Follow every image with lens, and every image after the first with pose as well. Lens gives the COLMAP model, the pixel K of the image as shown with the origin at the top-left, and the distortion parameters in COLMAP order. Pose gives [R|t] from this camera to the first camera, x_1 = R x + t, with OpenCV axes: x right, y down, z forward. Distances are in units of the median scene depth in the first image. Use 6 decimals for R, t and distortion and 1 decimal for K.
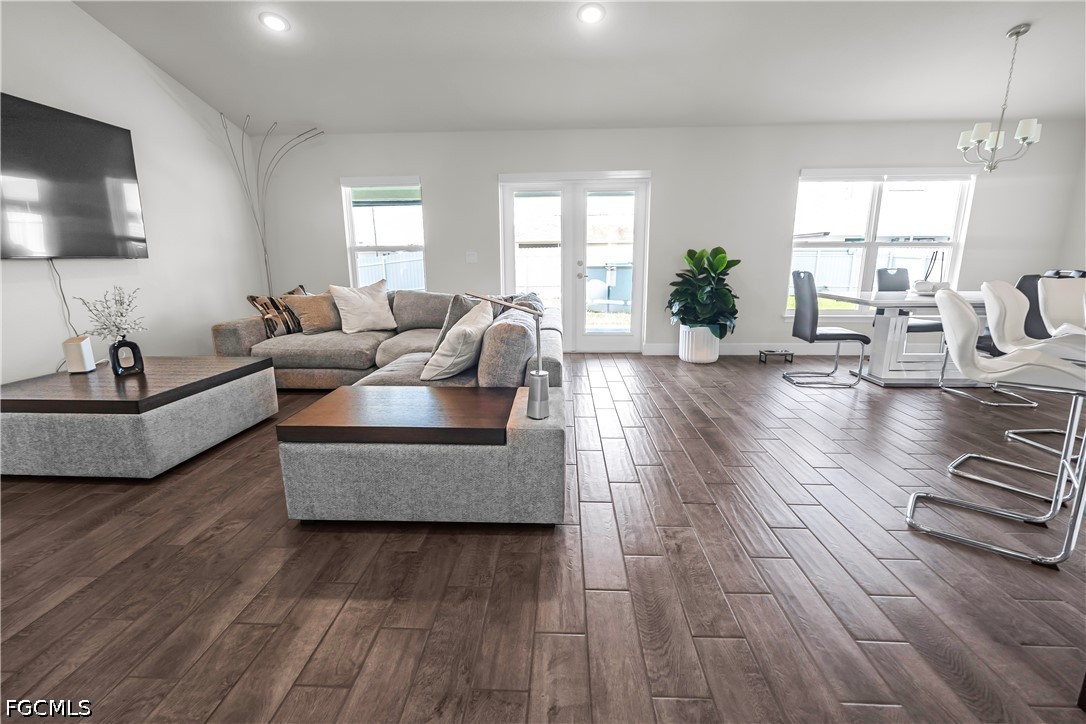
lens RADIAL K [[491.0, 0, 544.9], [0, 491.0, 317.9], [0, 0, 1]] dist [-0.002783, -0.000142]
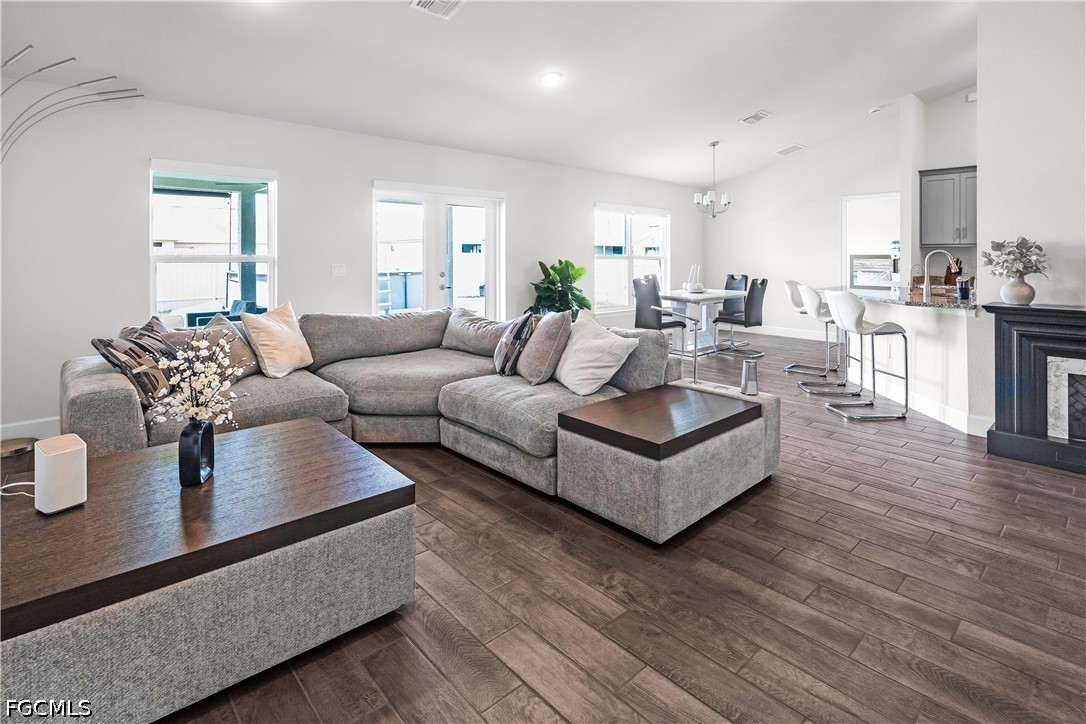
lens RADIAL K [[519.2, 0, 546.8], [0, 519.2, 283.9], [0, 0, 1]] dist [-0.003564, -0.000351]
pose [[0.703735, -0.023280, 0.710081, -1.609544], [0.074861, 0.996329, -0.041528, -0.109497], [-0.706508, 0.082382, 0.702894, 0.416409]]
